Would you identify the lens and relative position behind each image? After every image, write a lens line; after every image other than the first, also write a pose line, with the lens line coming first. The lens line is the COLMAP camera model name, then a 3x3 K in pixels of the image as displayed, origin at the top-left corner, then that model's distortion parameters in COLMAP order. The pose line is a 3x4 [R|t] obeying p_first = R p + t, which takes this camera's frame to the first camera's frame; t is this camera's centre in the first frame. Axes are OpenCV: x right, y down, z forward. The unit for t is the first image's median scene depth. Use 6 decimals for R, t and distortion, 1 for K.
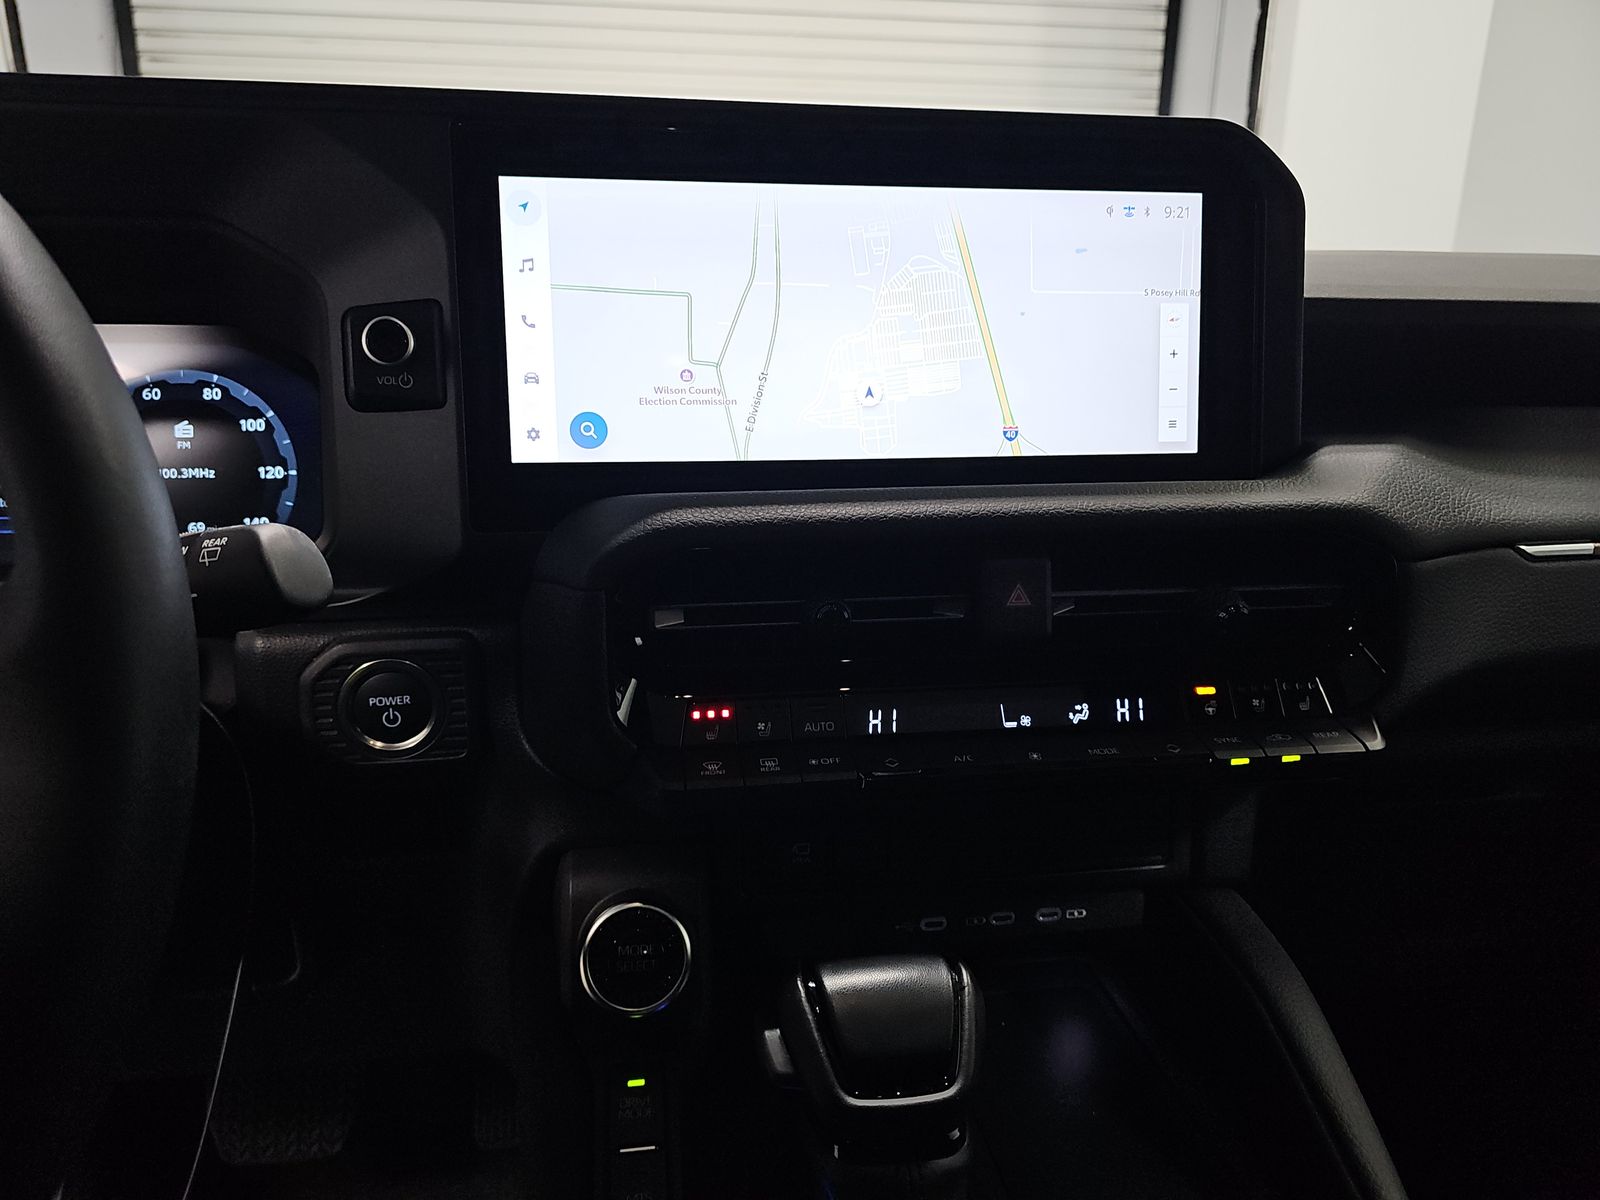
lens RADIAL K [[1070.2, 0, 795.5], [0, 1070.2, 595.1], [0, 0, 1]] dist [0.038581, -0.005933]
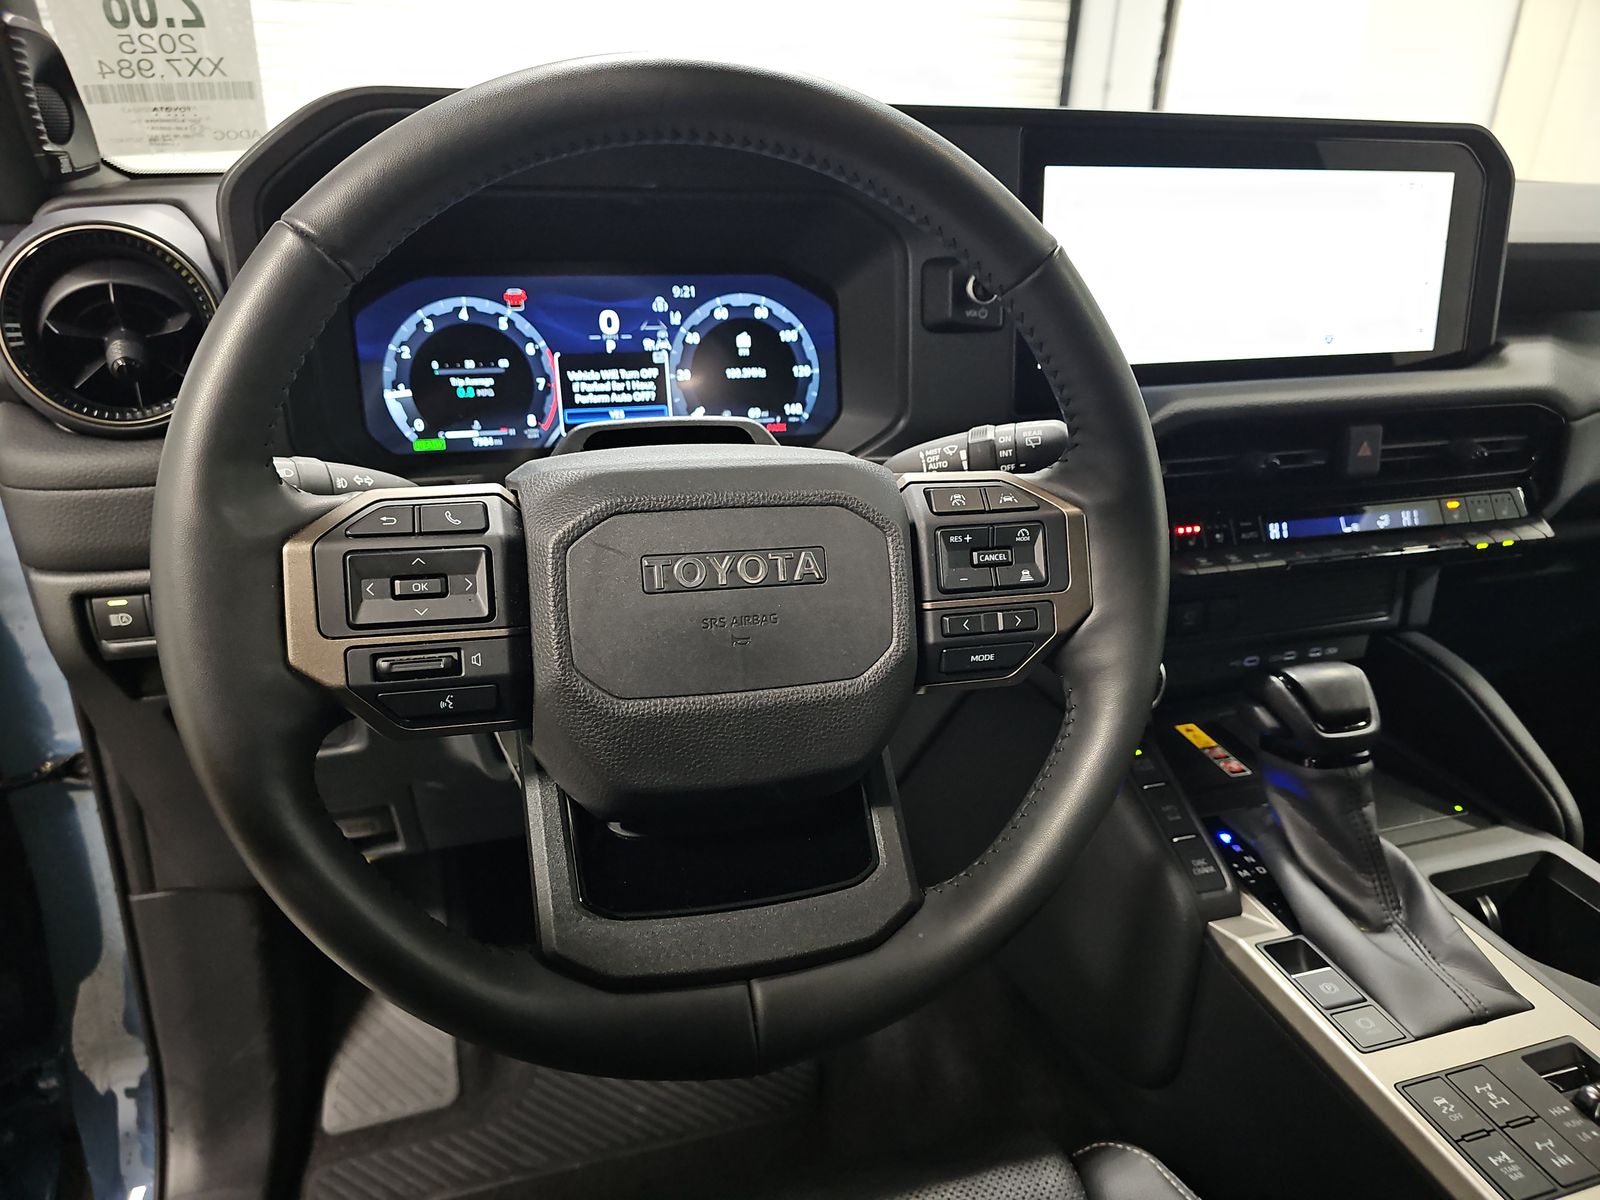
lens RADIAL K [[1061.0, 0, 796.1], [0, 1061.0, 624.7], [0, 0, 1]] dist [0.038196, -0.006258]
pose [[0.985770, -0.049911, 0.160522, -0.793590], [0.022089, 0.985085, 0.170647, -0.029037], [-0.166645, -0.164673, 0.972169, -0.407167]]
